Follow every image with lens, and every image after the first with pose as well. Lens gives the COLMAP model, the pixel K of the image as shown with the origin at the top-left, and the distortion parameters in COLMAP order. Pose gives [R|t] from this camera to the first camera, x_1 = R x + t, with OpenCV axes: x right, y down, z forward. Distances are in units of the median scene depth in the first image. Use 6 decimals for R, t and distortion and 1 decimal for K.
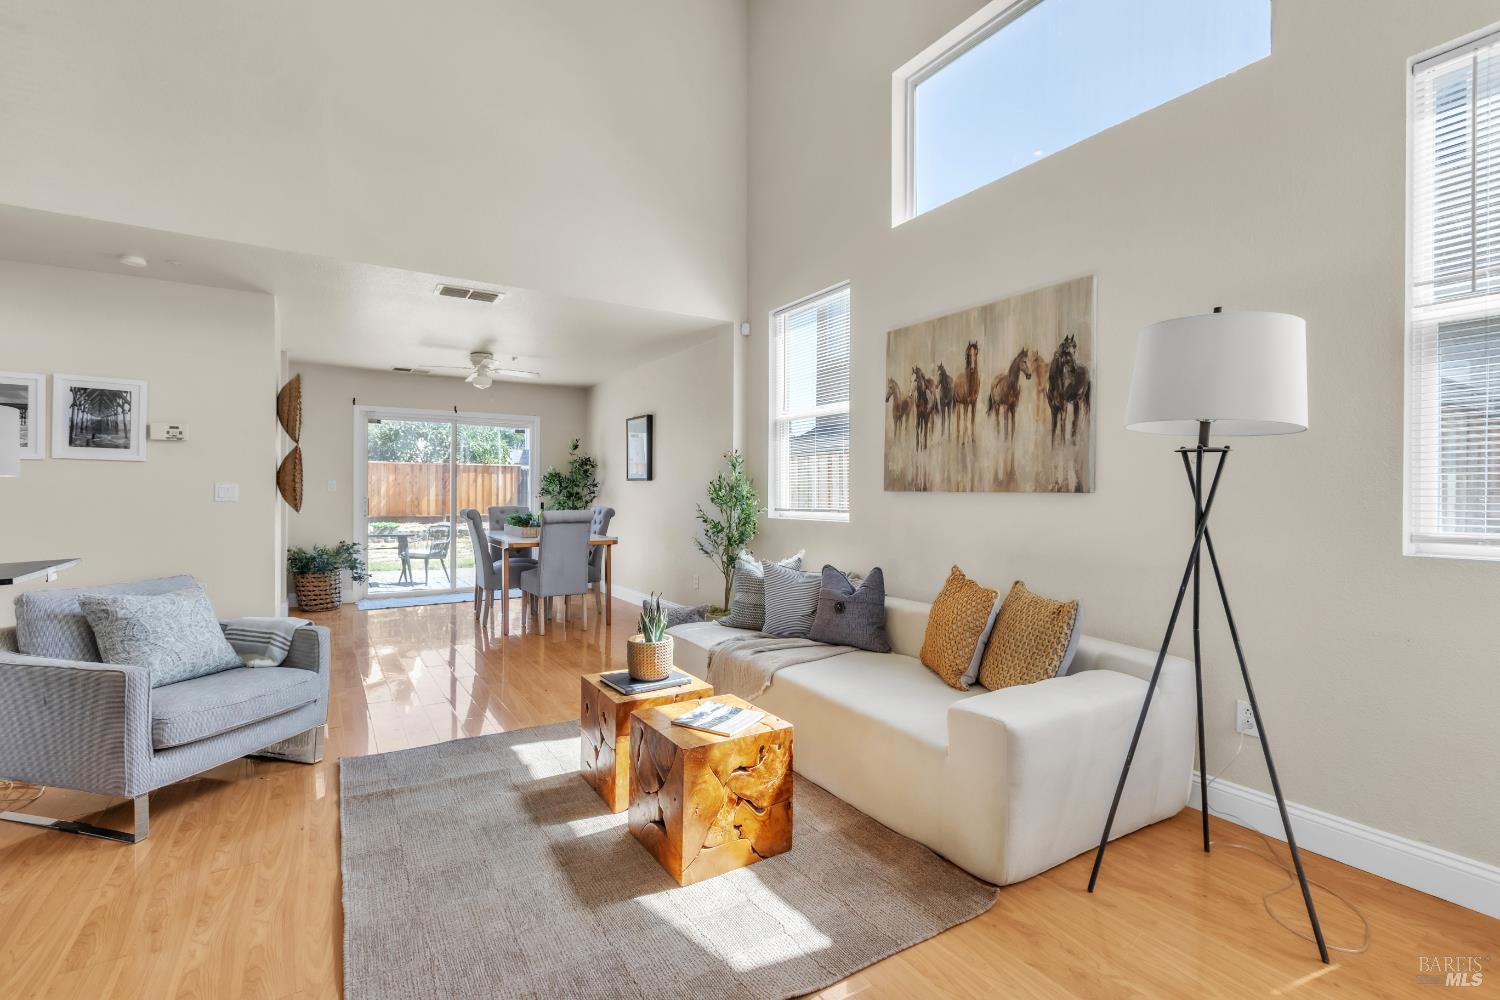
lens RADIAL K [[665.7, 0, 750.0], [0, 665.7, 500.0], [0, 0, 1]] dist [-0.017280, 0.000124]
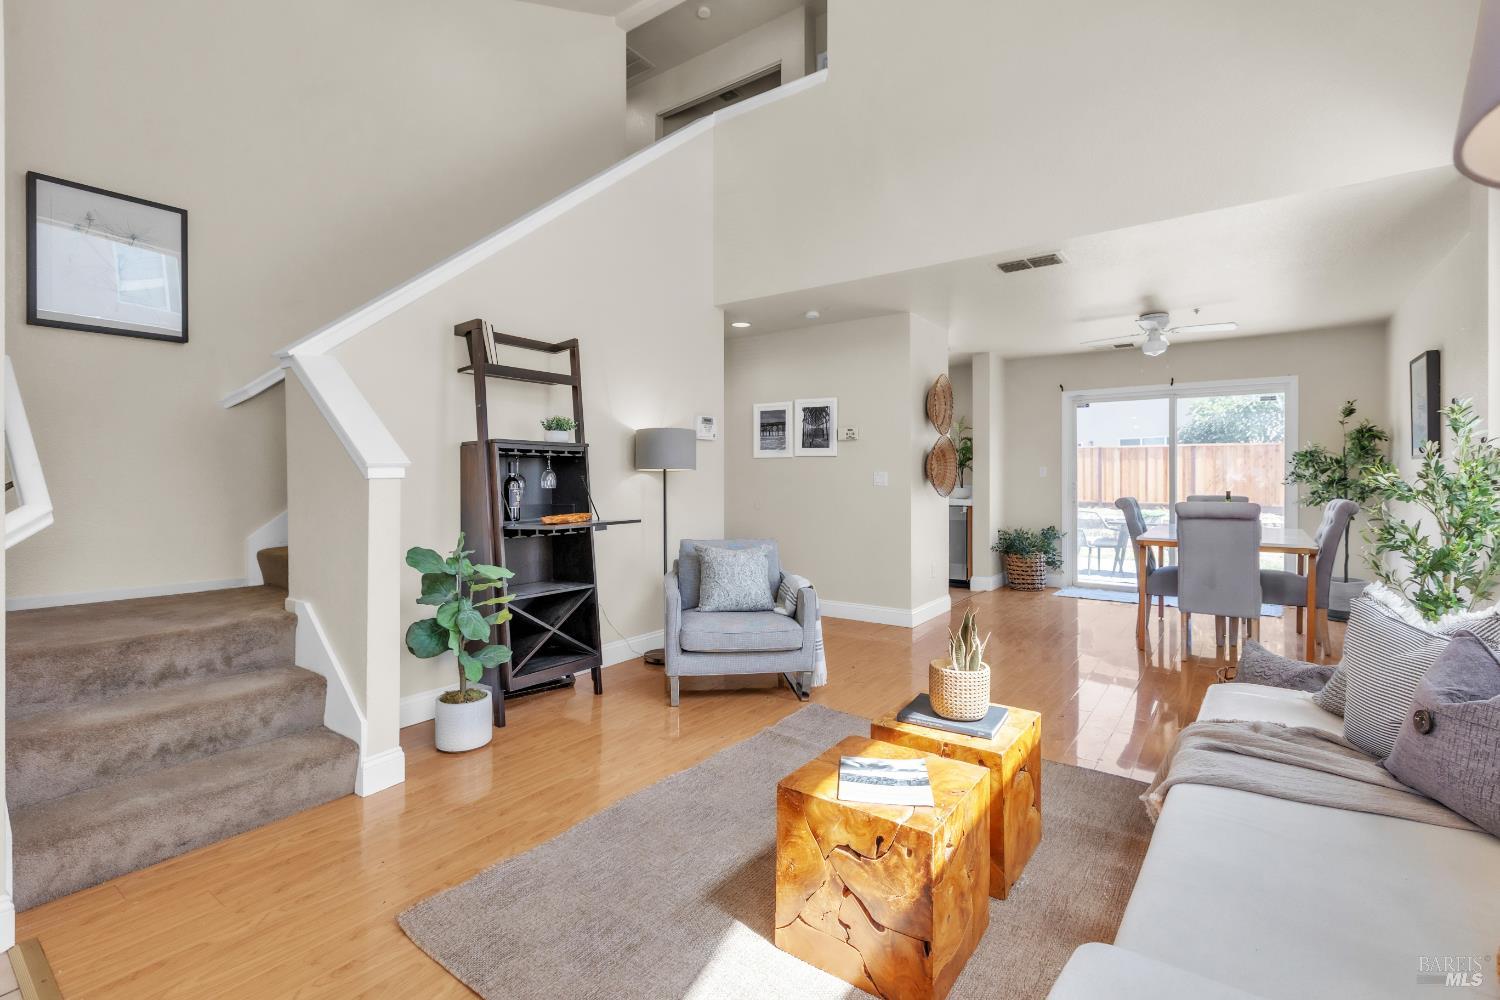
lens RADIAL K [[681.4, 0, 747.5], [0, 681.4, 475.8], [0, 0, 1]] dist [-0.000933, 0.000113]
pose [[0.360880, -0.005148, -0.932598, 0.390778], [-0.008003, 0.999931, -0.008616, -0.004921], [0.932578, 0.010573, 0.360814, 0.361053]]
